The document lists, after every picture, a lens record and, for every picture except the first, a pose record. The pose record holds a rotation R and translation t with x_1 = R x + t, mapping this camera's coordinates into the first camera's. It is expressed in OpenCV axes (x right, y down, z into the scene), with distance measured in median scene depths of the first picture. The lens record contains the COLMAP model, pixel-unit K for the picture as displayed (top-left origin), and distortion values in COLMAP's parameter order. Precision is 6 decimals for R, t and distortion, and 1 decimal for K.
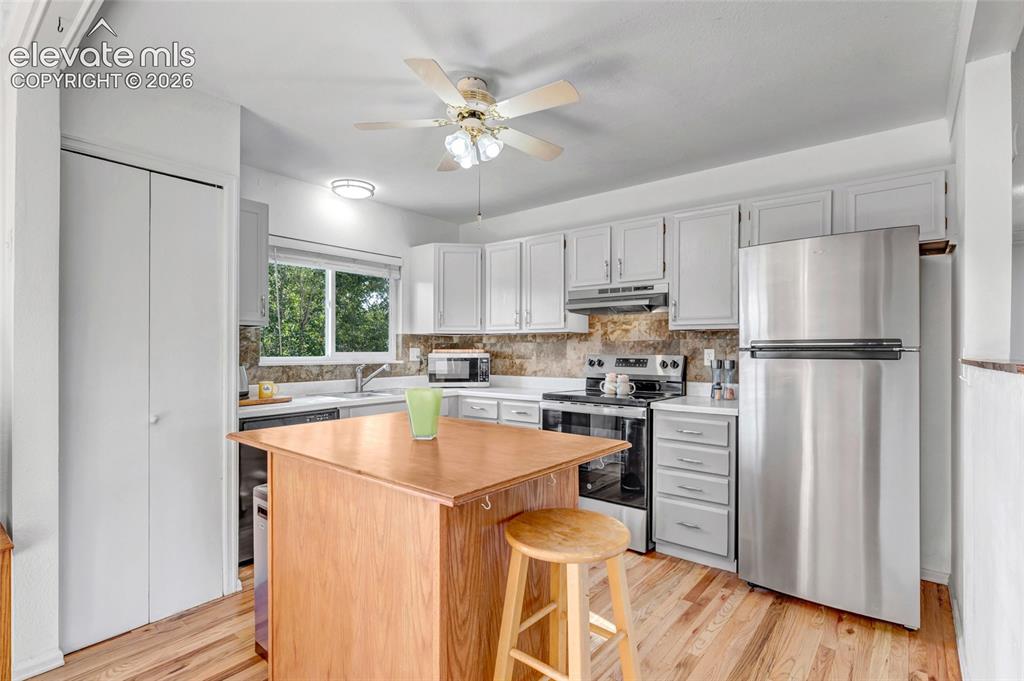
lens RADIAL K [[489.4, 0, 514.9], [0, 489.4, 342.6], [0, 0, 1]] dist [0.013424, 0.000366]
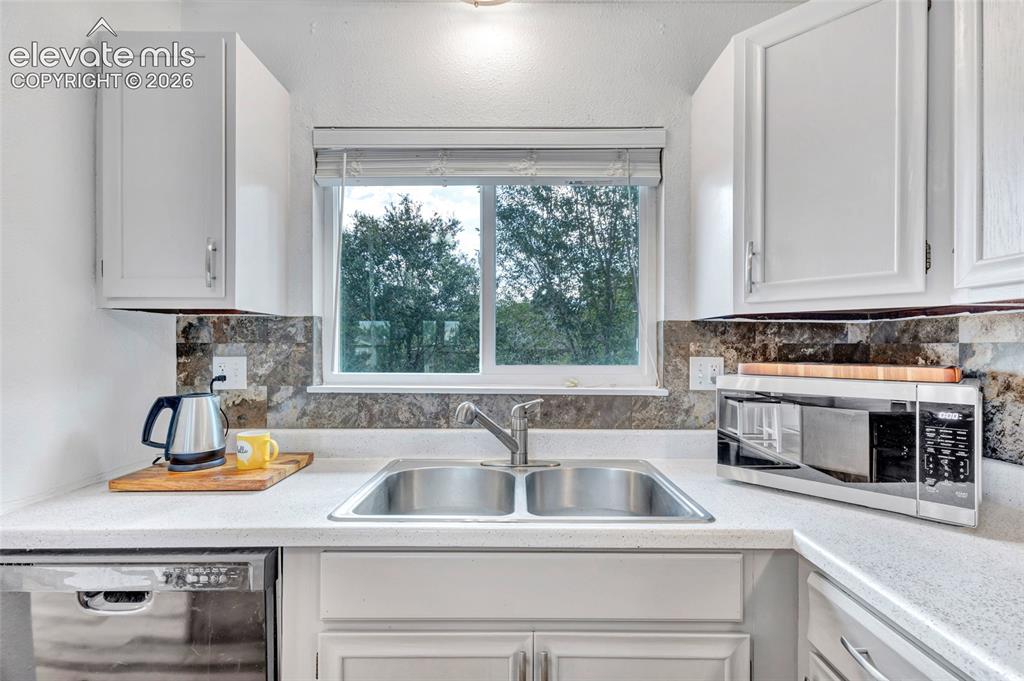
lens RADIAL K [[462.8, 0, 512.7], [0, 462.8, 344.9], [0, 0, 1]] dist [0.004690, -0.002277]
pose [[0.621846, -0.000635, -0.783139, -0.018272], [0.008088, 0.999952, 0.005611, -0.001799], [0.783098, -0.009823, 0.621821, 0.766365]]
